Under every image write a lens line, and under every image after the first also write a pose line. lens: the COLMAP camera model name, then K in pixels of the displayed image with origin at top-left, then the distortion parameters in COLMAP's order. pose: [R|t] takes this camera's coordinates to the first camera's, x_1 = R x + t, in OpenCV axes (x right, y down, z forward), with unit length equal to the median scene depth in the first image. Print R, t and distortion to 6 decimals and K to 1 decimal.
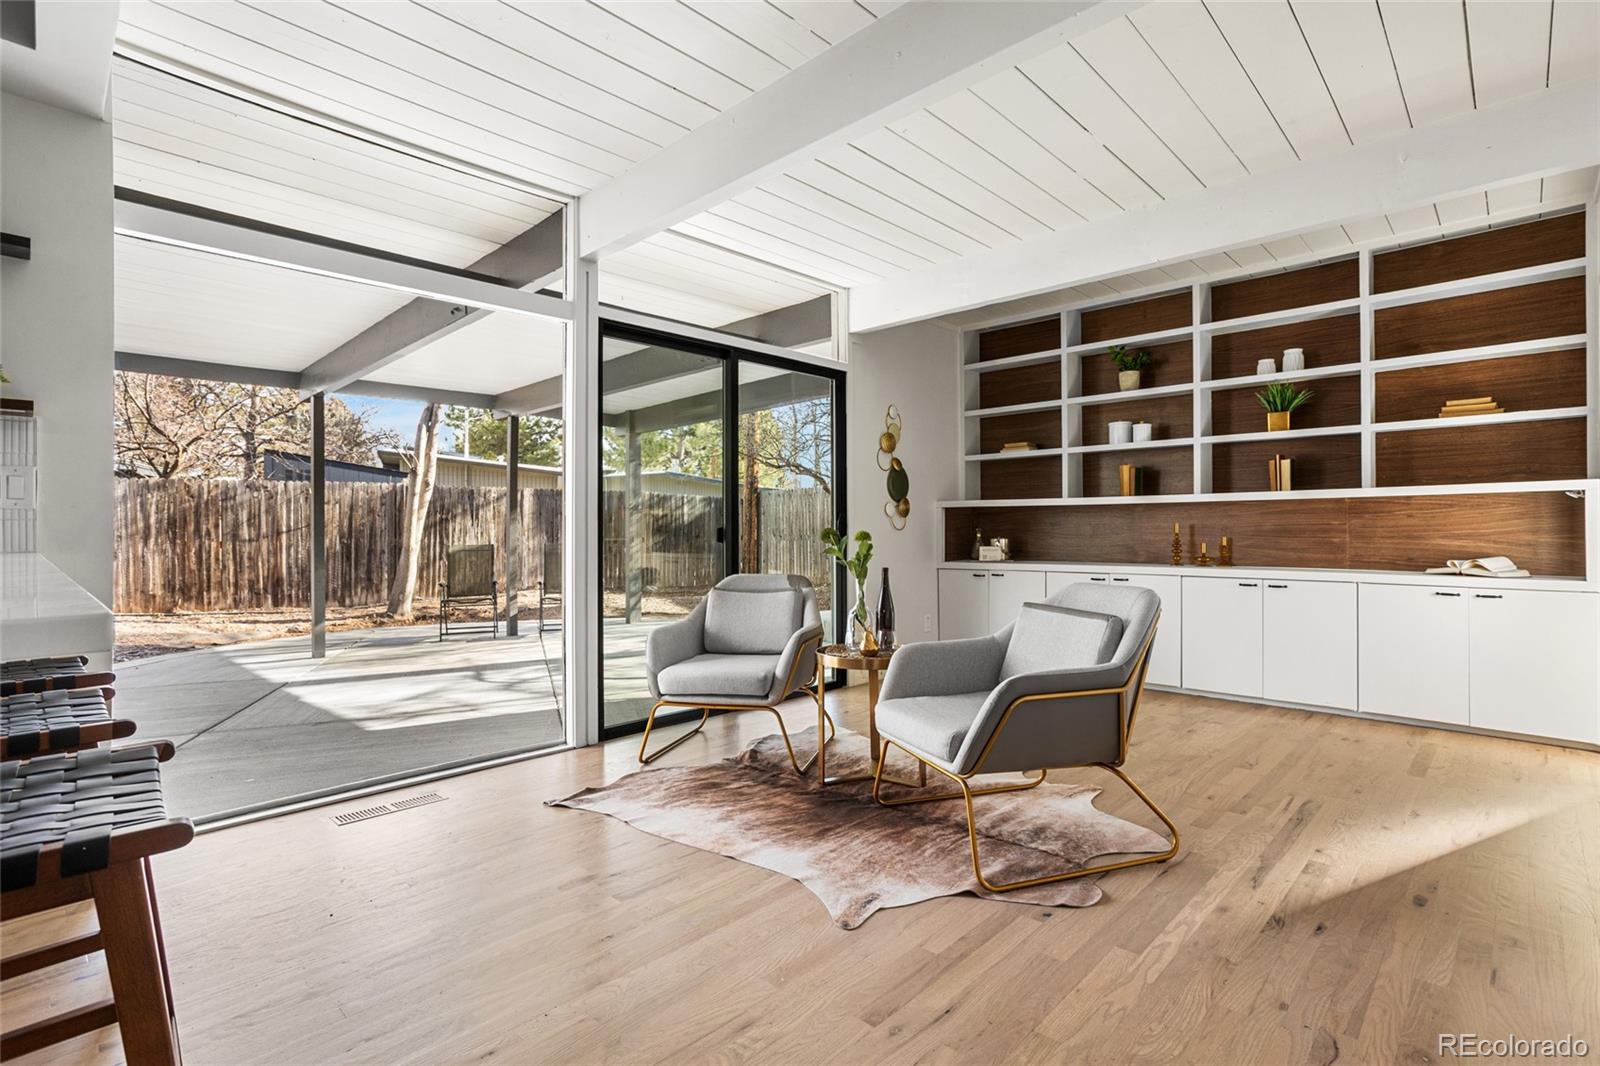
lens RADIAL K [[772.2, 0, 831.5], [0, 772.2, 511.0], [0, 0, 1]] dist [-0.021842, 0.012981]
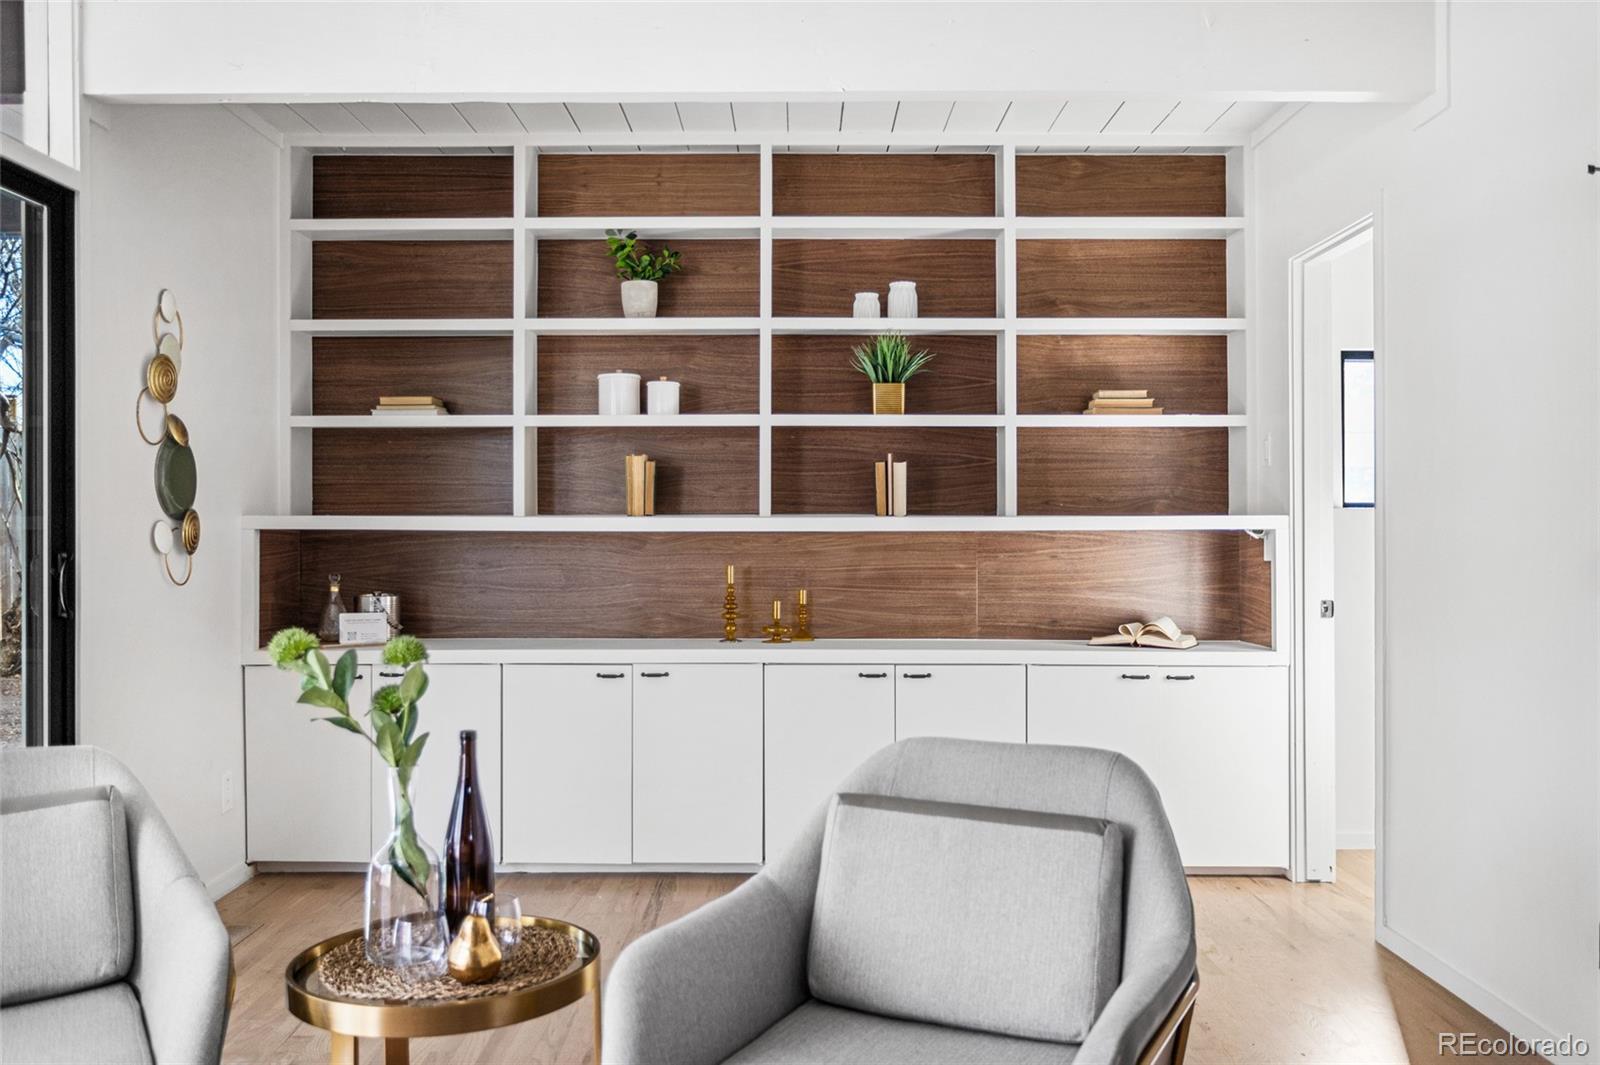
lens RADIAL K [[1277.2, 0, 744.3], [0, 1277.2, 540.8], [0, 0, 1]] dist [-0.060040, 0.064800]
pose [[0.741884, -0.001372, 0.670527, -0.165326], [-0.019987, 0.999508, 0.024159, -0.024960], [-0.670231, -0.031325, 0.741491, 0.304735]]
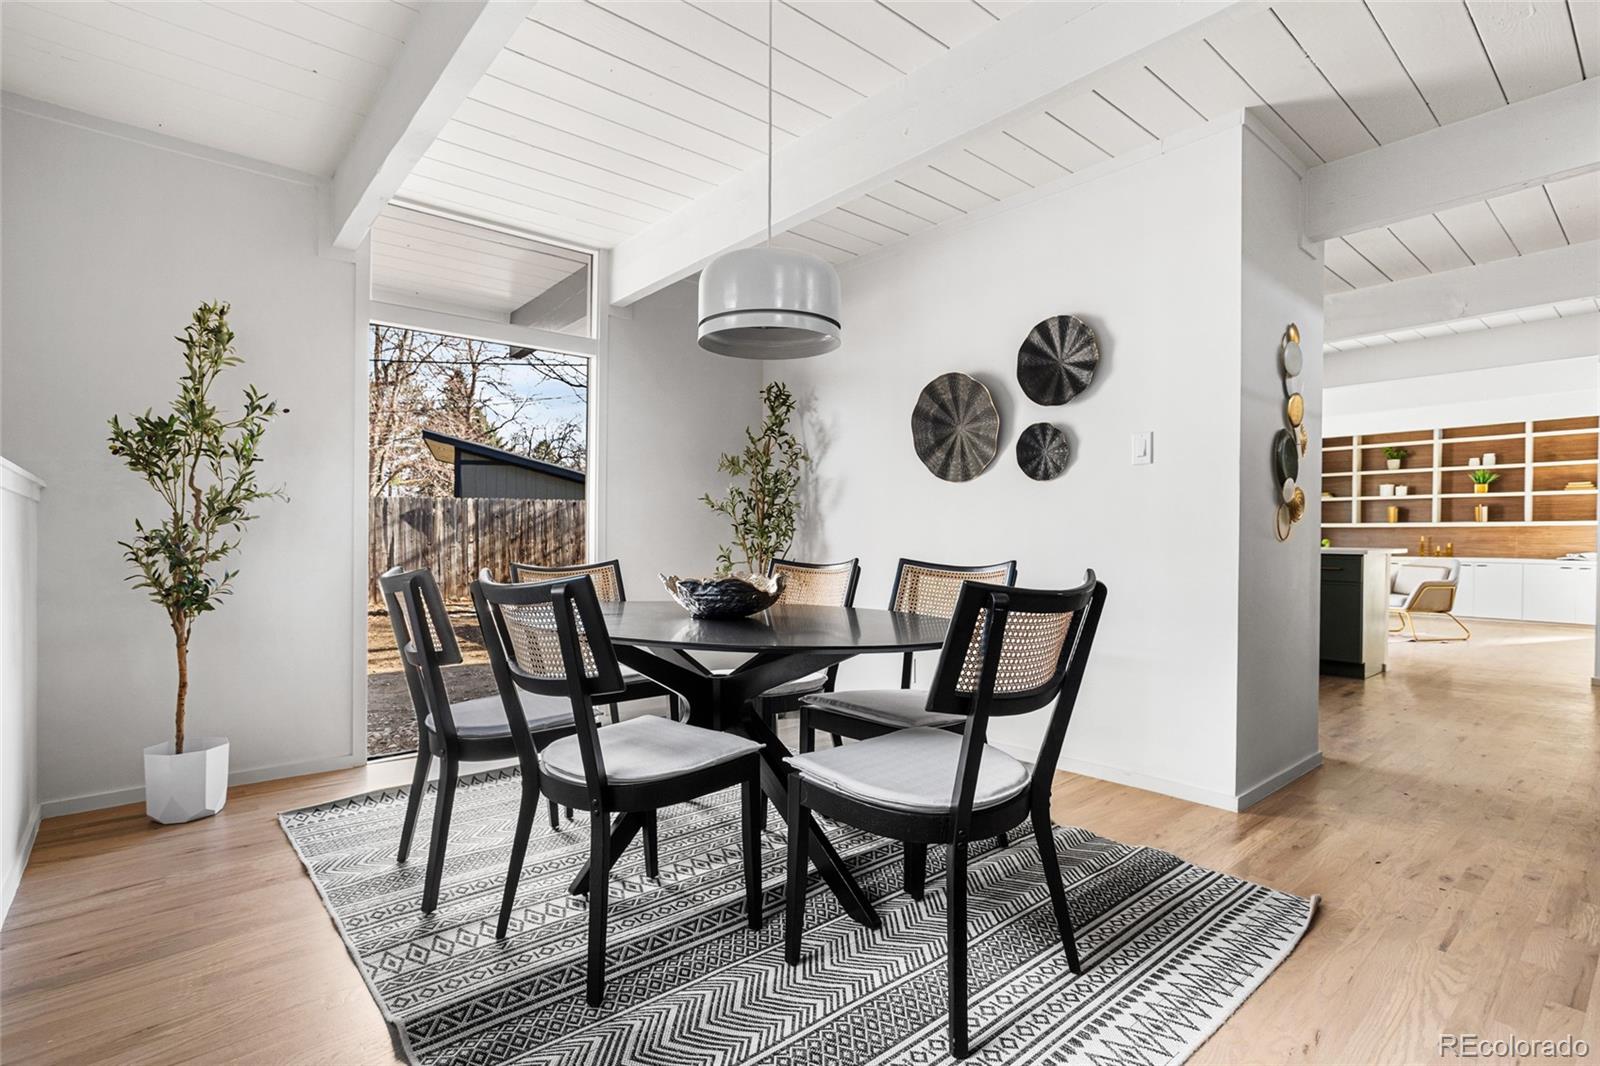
lens RADIAL K [[772.2, 0, 813.4], [0, 772.2, 539.0], [0, 0, 1]] dist [-0.021842, 0.012981]
pose [[0.995134, 0.012249, -0.097766, -0.969876], [-0.009928, 0.999658, 0.024187, -0.010249], [0.098029, -0.023099, 0.994915, -1.195124]]
